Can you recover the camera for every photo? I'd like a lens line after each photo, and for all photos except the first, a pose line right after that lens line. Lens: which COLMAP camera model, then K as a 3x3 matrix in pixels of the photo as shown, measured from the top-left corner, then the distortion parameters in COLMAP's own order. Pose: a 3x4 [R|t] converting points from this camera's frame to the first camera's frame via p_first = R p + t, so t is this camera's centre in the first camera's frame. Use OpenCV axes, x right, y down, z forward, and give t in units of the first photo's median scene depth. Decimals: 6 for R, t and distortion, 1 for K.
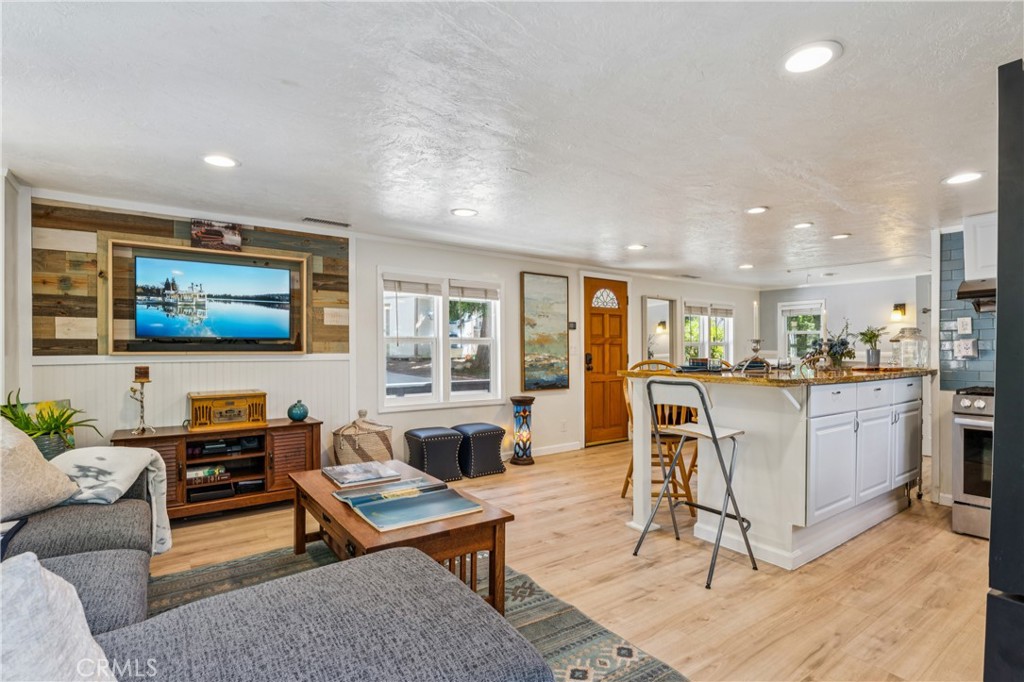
lens RADIAL K [[501.0, 0, 520.7], [0, 501.0, 349.9], [0, 0, 1]] dist [-0.018376, -0.000689]
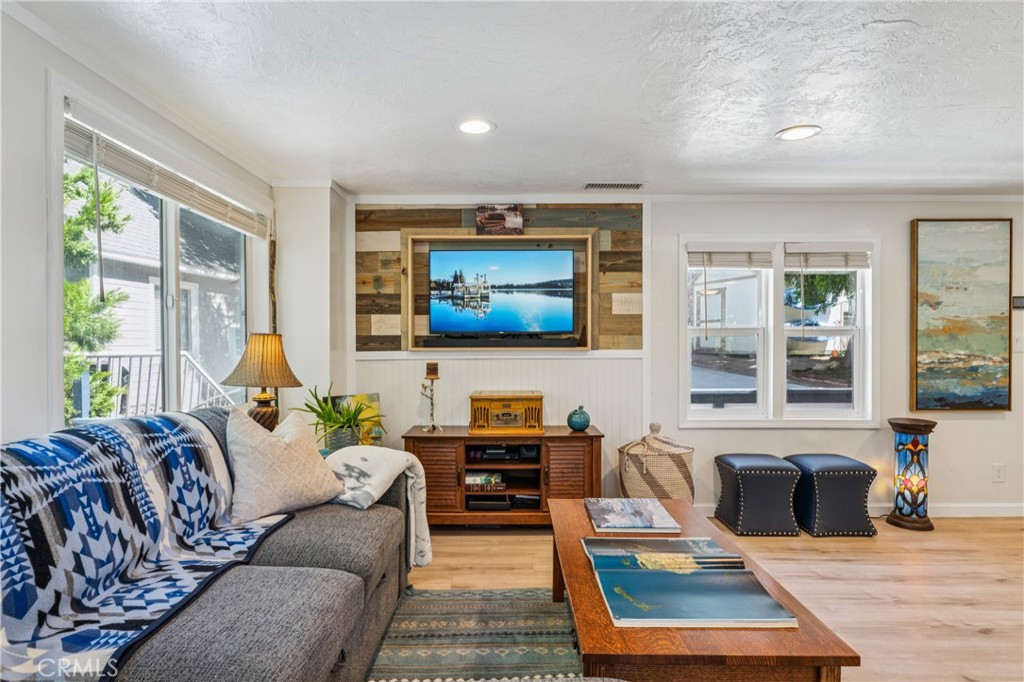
lens RADIAL K [[569.6, 0, 513.6], [0, 569.6, 355.7], [0, 0, 1]] dist [-0.003769, 0.001297]
pose [[0.808127, 0.009669, -0.588929, 0.024474], [0.002674, 0.999795, 0.020084, -0.002314], [0.589002, -0.017805, 0.807935, 0.173072]]
